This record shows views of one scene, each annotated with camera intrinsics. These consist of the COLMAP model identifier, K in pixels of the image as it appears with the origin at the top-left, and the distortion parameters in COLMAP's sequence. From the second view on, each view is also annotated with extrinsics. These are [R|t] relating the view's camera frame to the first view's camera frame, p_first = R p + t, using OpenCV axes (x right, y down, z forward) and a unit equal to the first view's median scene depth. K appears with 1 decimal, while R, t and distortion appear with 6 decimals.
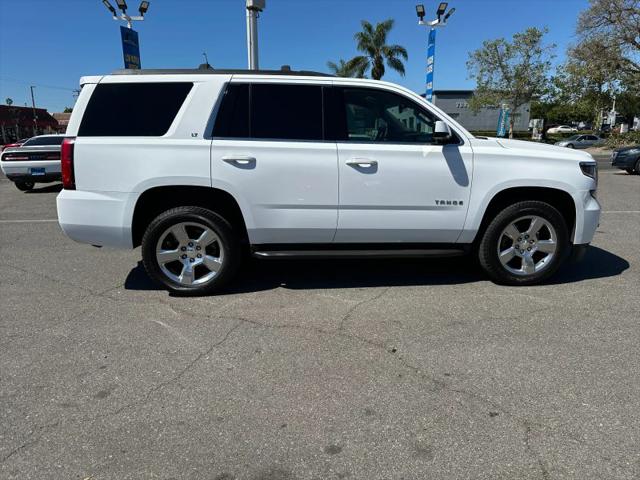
lens RADIAL K [[450.9, 0, 317.3], [0, 450.9, 239.4], [0, 0, 1]] dist [0.025417, -0.022754]
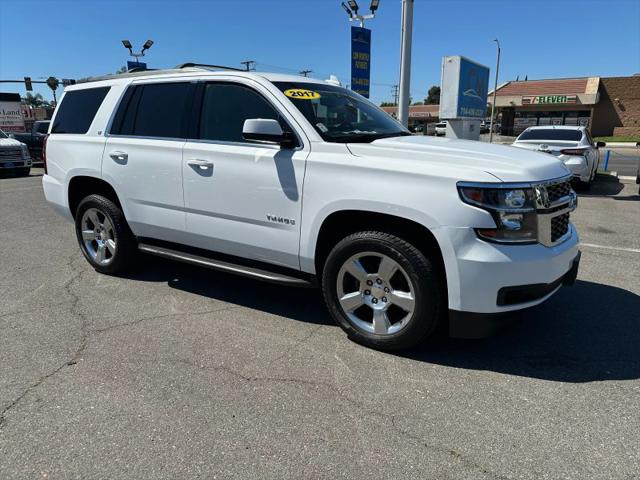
lens RADIAL K [[450.9, 0, 314.7], [0, 450.9, 234.2], [0, 0, 1]] dist [0.025417, -0.022754]
pose [[0.795625, 0.140612, -0.589245, 0.819050], [-0.134878, 0.989391, 0.053980, -0.107222], [0.590584, 0.036529, 0.806149, 0.388709]]
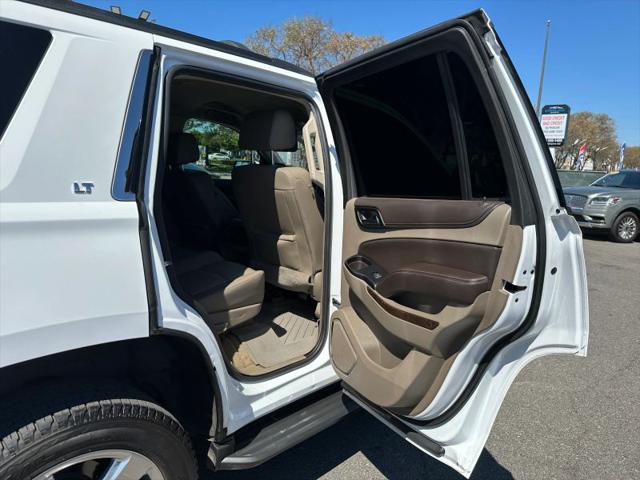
lens RADIAL K [[450.9, 0, 319.8], [0, 450.9, 238.3], [0, 0, 1]] dist [0.025417, -0.022754]
pose [[0.737304, -0.068429, 0.672086, -0.349350], [0.100256, 0.994924, -0.008685, -0.165075], [-0.668080, 0.073785, 0.740422, 0.608879]]
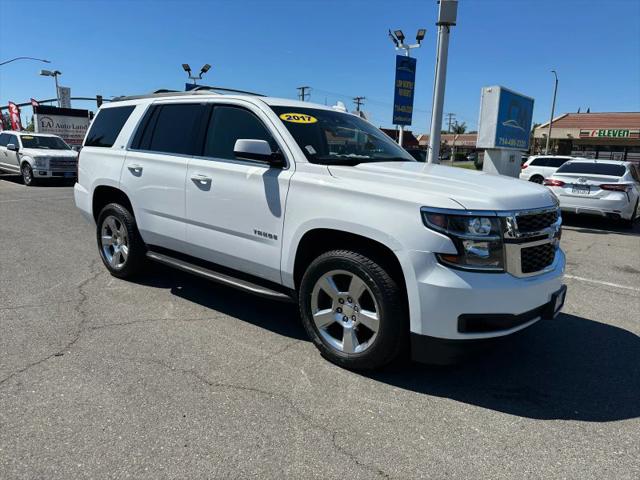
lens RADIAL K [[450.9, 0, 314.6], [0, 450.9, 229.9], [0, 0, 1]] dist [0.025417, -0.022754]
pose [[0.721403, 0.150430, -0.675980, 0.927781], [-0.192749, 0.981167, 0.012645, -0.118523], [0.665151, 0.121172, 0.736812, 0.439539]]
